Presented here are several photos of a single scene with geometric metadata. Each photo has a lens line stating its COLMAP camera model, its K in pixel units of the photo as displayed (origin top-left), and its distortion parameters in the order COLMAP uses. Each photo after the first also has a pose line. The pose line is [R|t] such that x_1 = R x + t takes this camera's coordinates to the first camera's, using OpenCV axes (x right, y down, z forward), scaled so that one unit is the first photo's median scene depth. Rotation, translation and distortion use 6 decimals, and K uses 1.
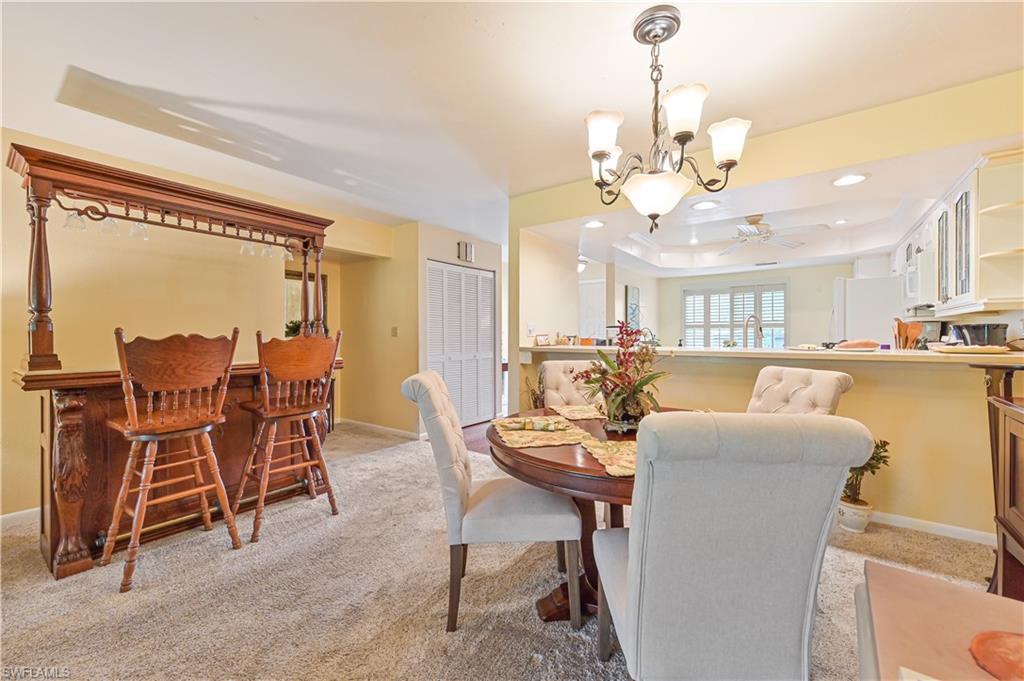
lens RADIAL K [[407.0, 0, 513.2], [0, 407.0, 335.8], [0, 0, 1]] dist [-0.000013, 0.000255]
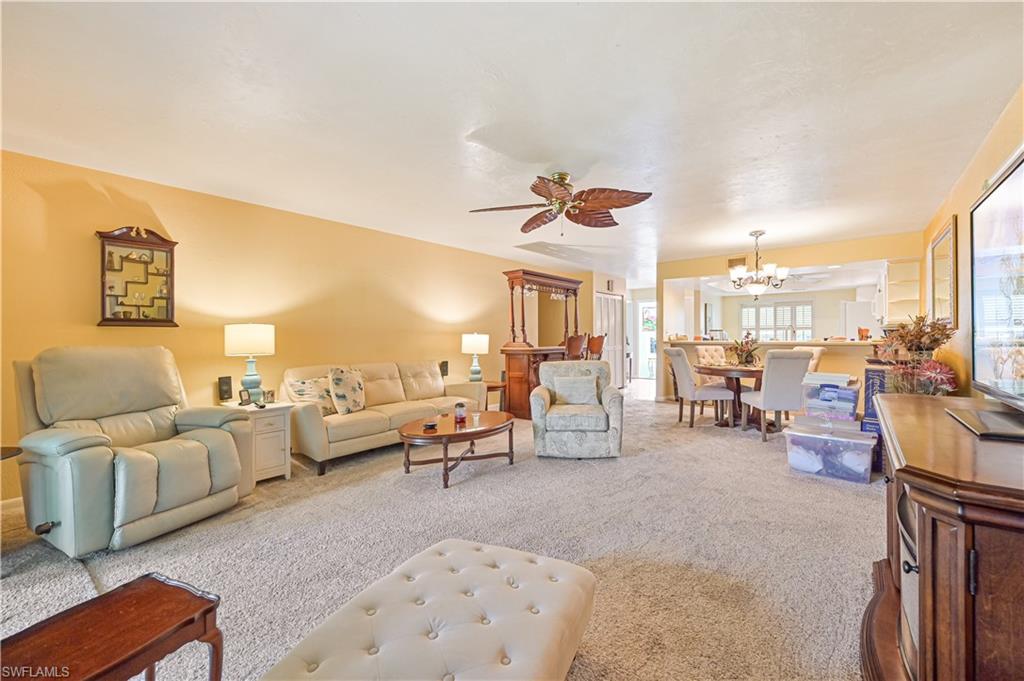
lens RADIAL K [[407.0, 0, 506.0], [0, 407.0, 336.8], [0, 0, 1]] dist [-0.000013, 0.000255]
pose [[0.997078, -0.002276, -0.076353, -0.425834], [0.002346, 0.999997, 0.000820, 0.002718], [0.076351, -0.000997, 0.997081, -0.719966]]
